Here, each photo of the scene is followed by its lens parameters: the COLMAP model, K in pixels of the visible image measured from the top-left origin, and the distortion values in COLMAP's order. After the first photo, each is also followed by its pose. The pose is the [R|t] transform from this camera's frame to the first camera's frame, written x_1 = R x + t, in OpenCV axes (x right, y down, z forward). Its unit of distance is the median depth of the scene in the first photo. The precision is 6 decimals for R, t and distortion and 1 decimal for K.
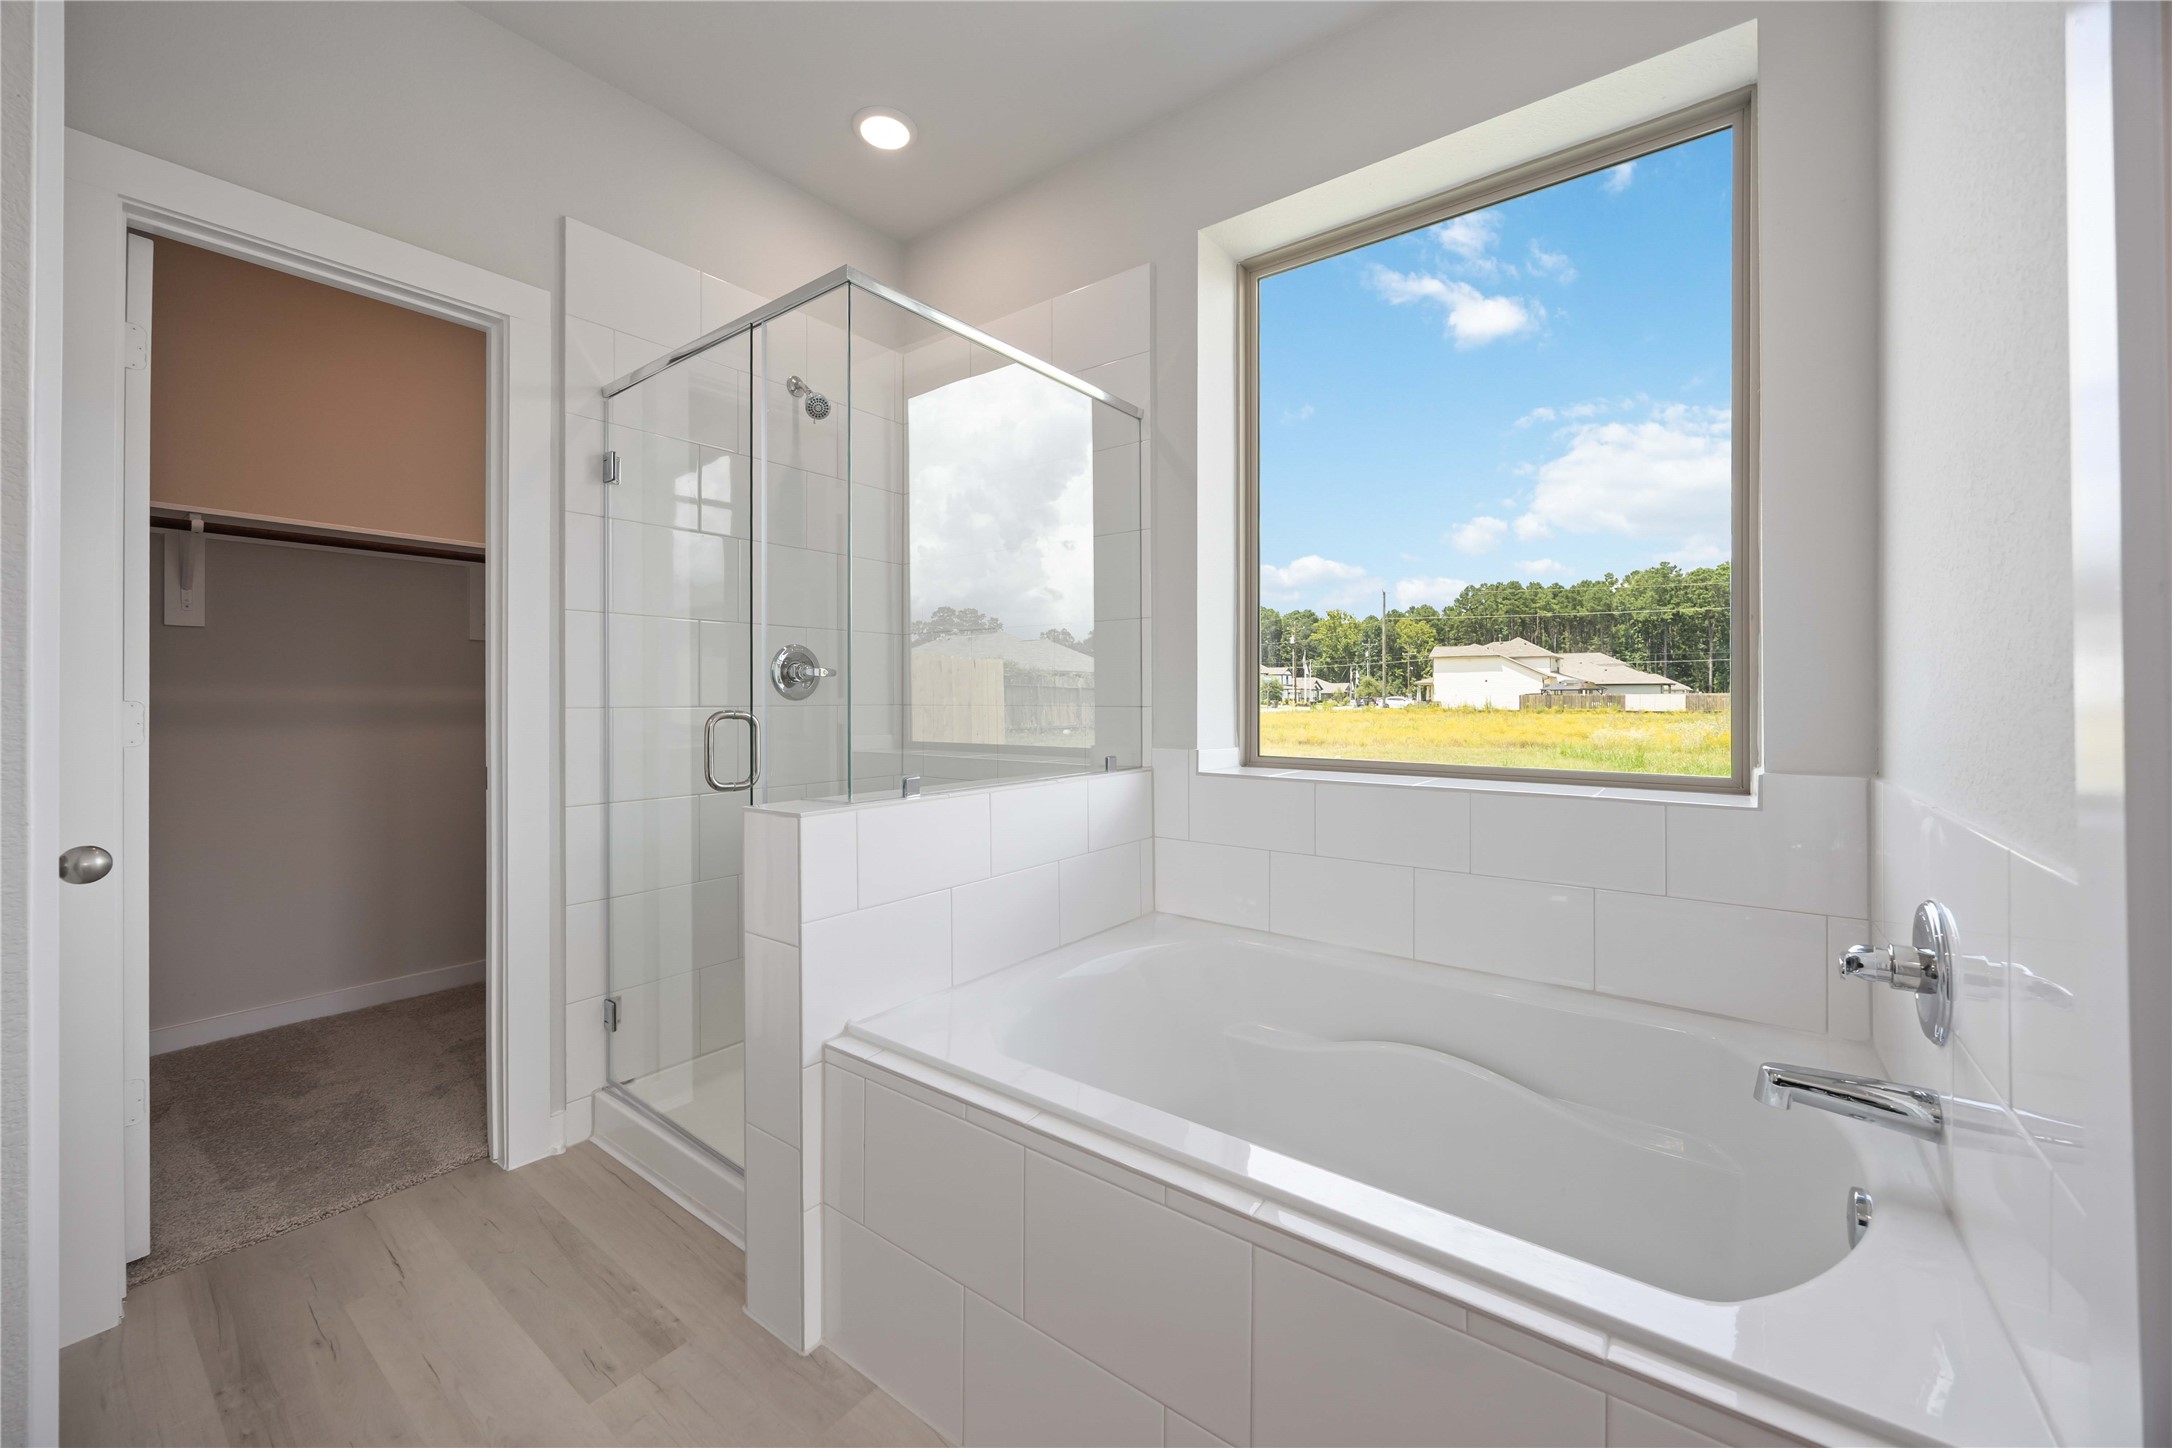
lens RADIAL K [[826.3, 0, 1084.7], [0, 826.3, 693.8], [0, 0, 1]] dist [-0.002681, 0.000103]
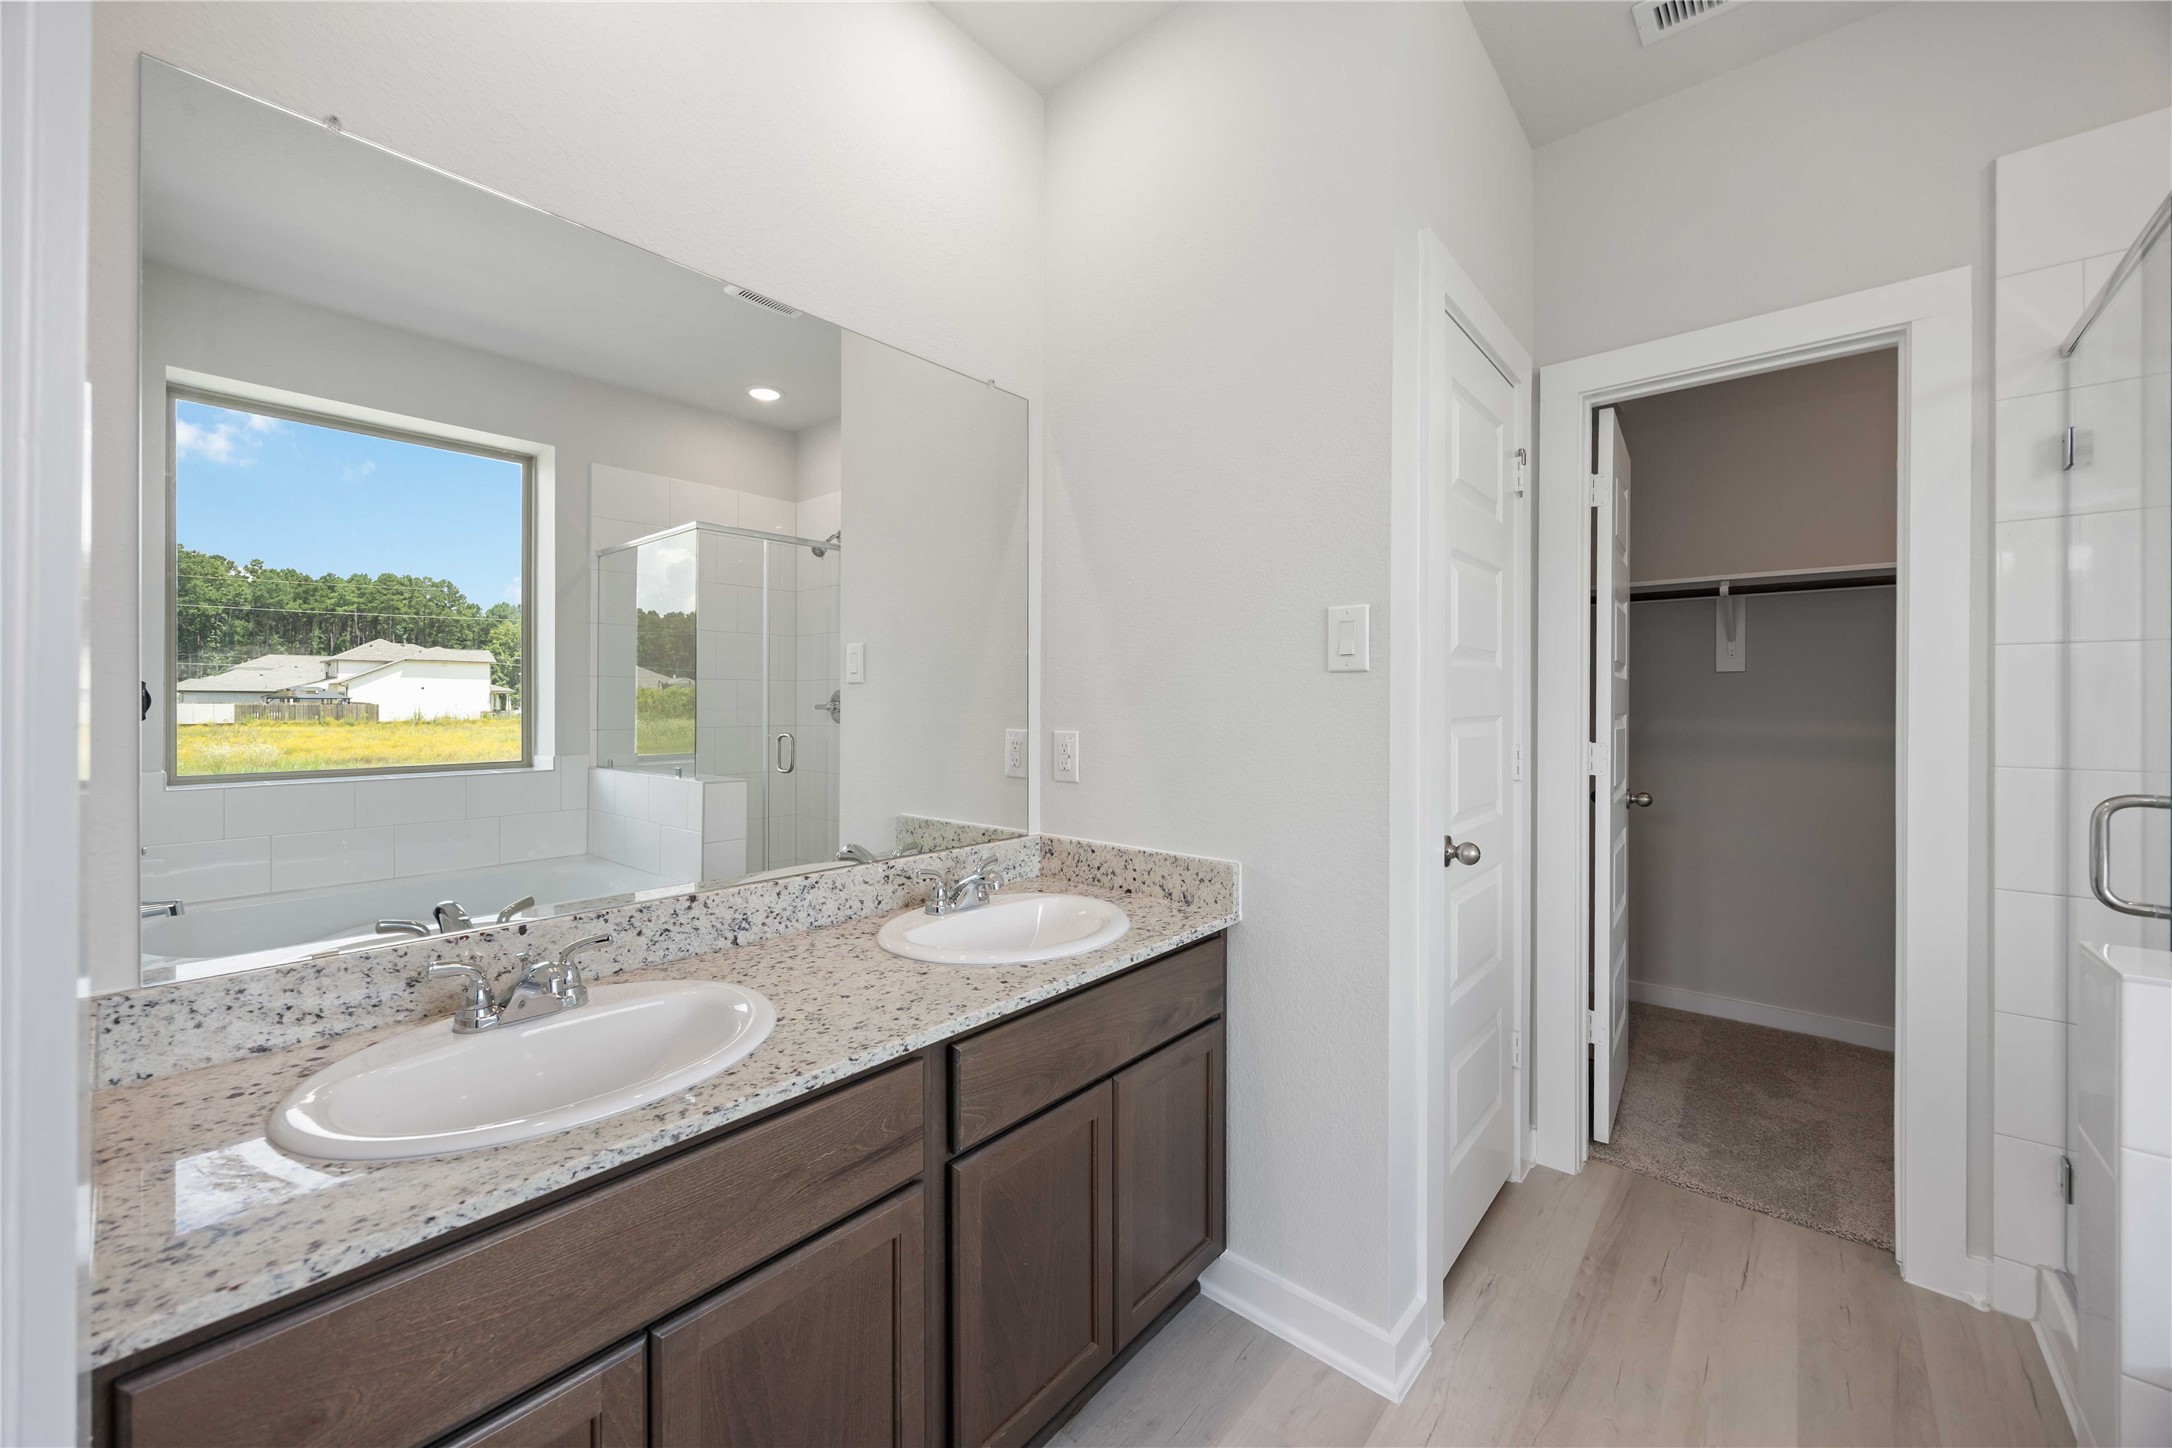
lens RADIAL K [[826.3, 0, 1087.2], [0, 826.3, 709.8], [0, 0, 1]] dist [-0.002681, 0.000103]
pose [[-0.056071, 0.007722, -0.998397, 0.228168], [-0.001937, 0.999967, 0.007843, -0.044163], [0.998425, 0.002373, -0.056054, 0.159075]]
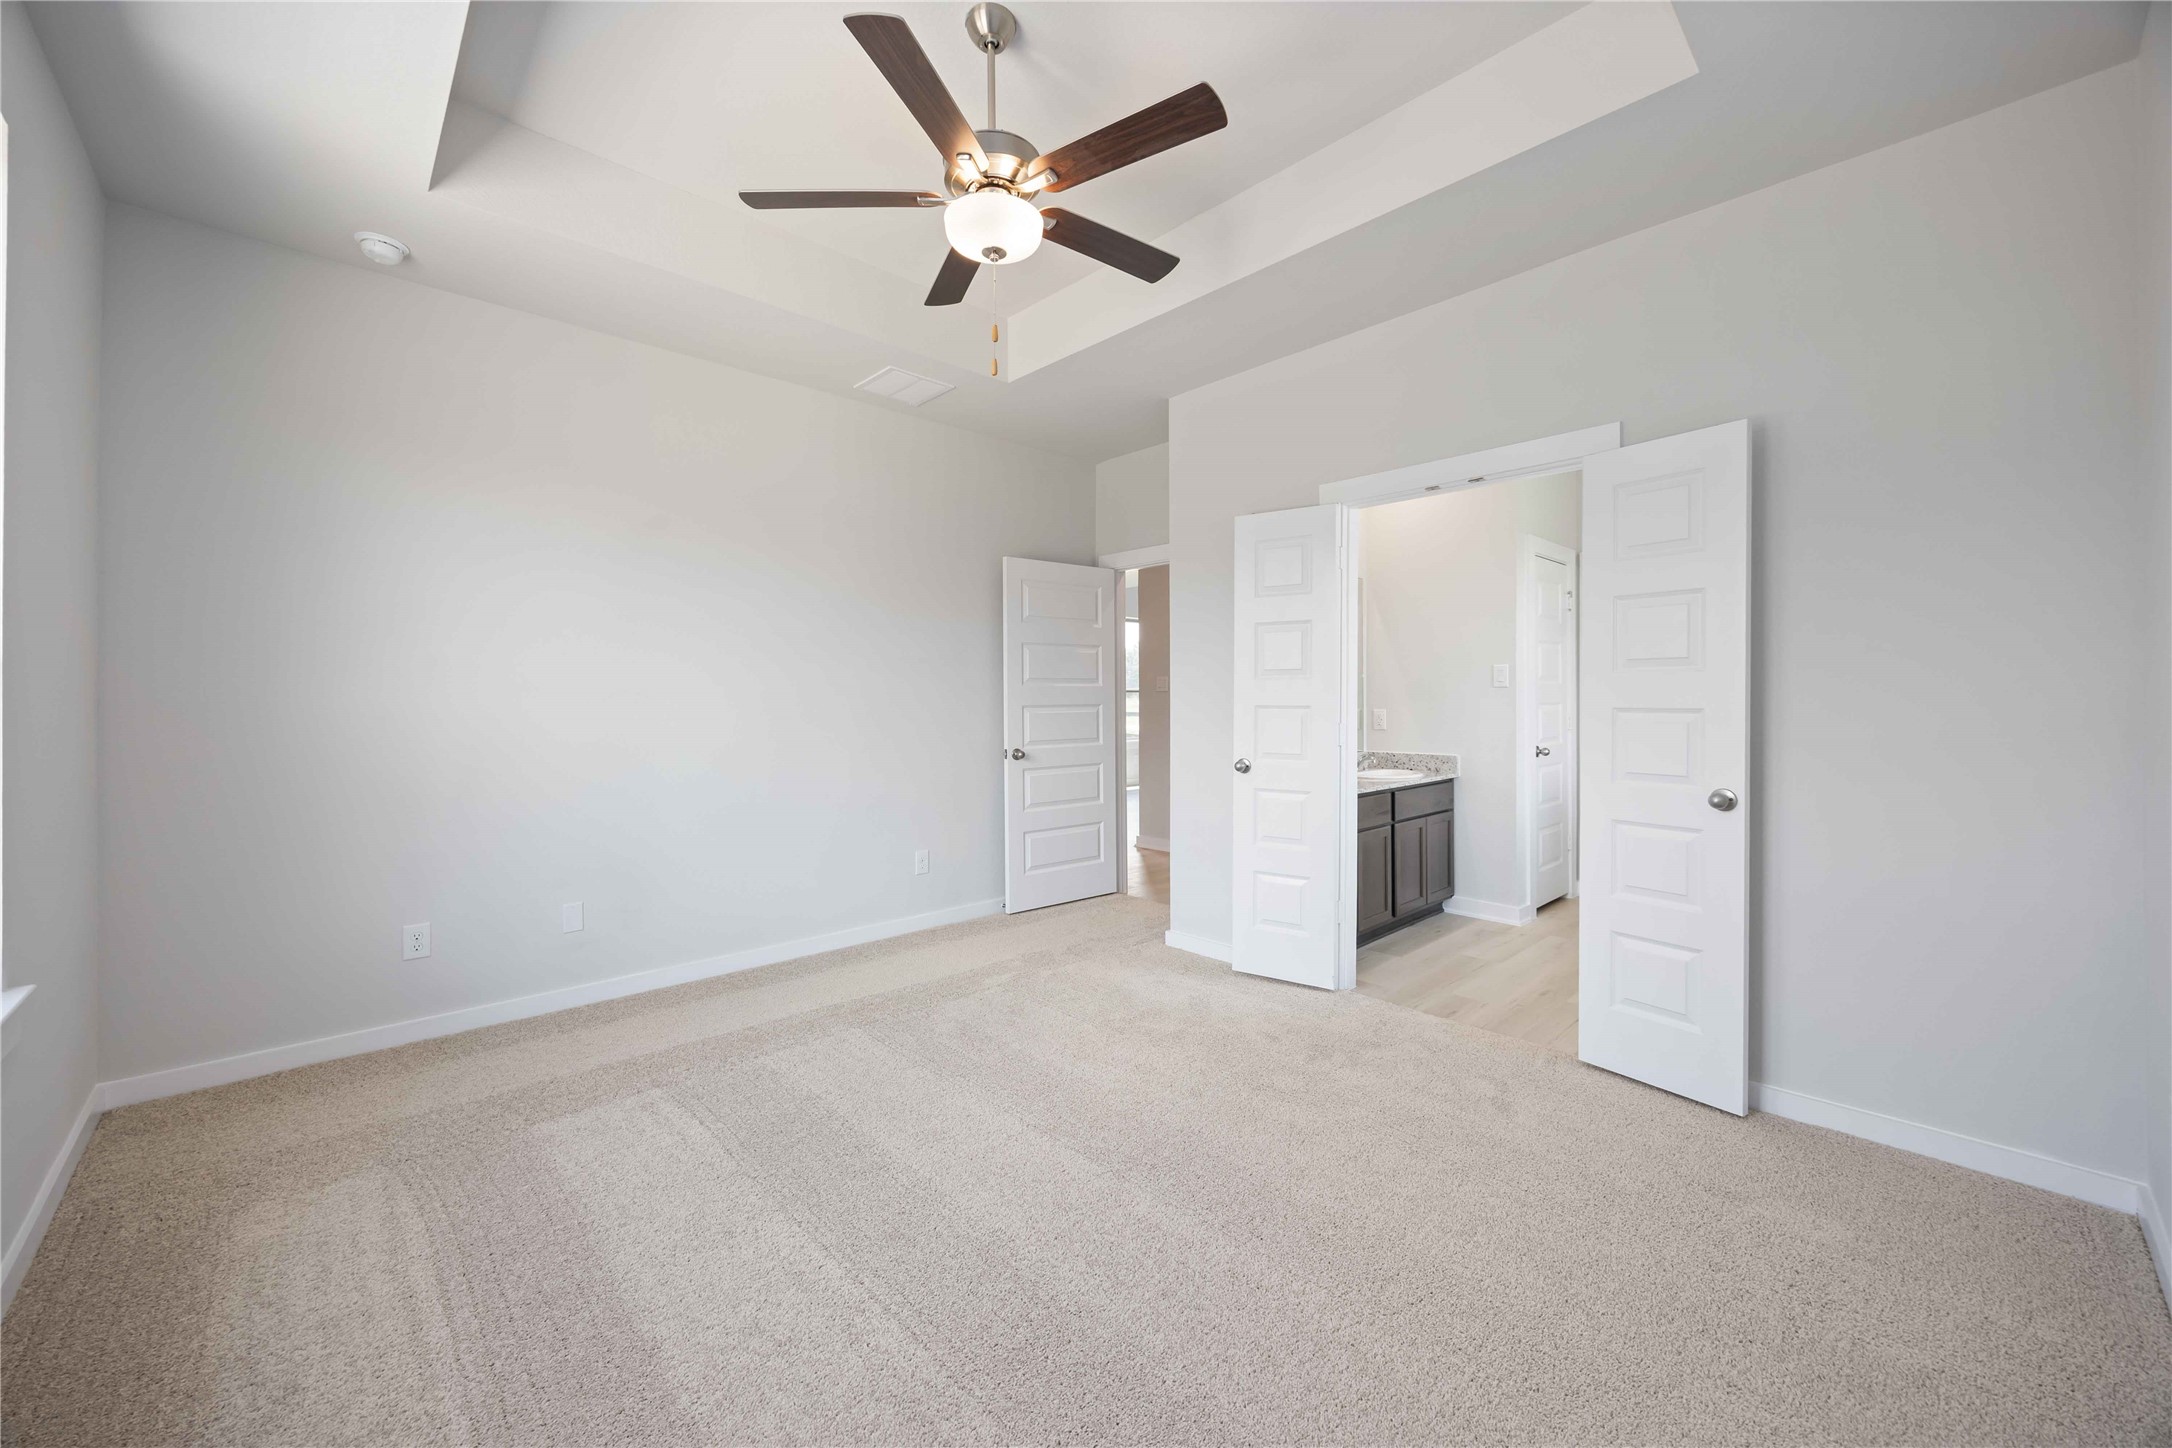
lens RADIAL K [[826.3, 0, 1073.5], [0, 826.3, 716.4], [0, 0, 1]] dist [-0.002681, 0.000103]
pose [[-0.173417, 0.017070, -0.984701, 1.680251], [0.007377, 0.999844, 0.016033, -0.039288], [0.984821, -0.004484, -0.173515, -0.334257]]
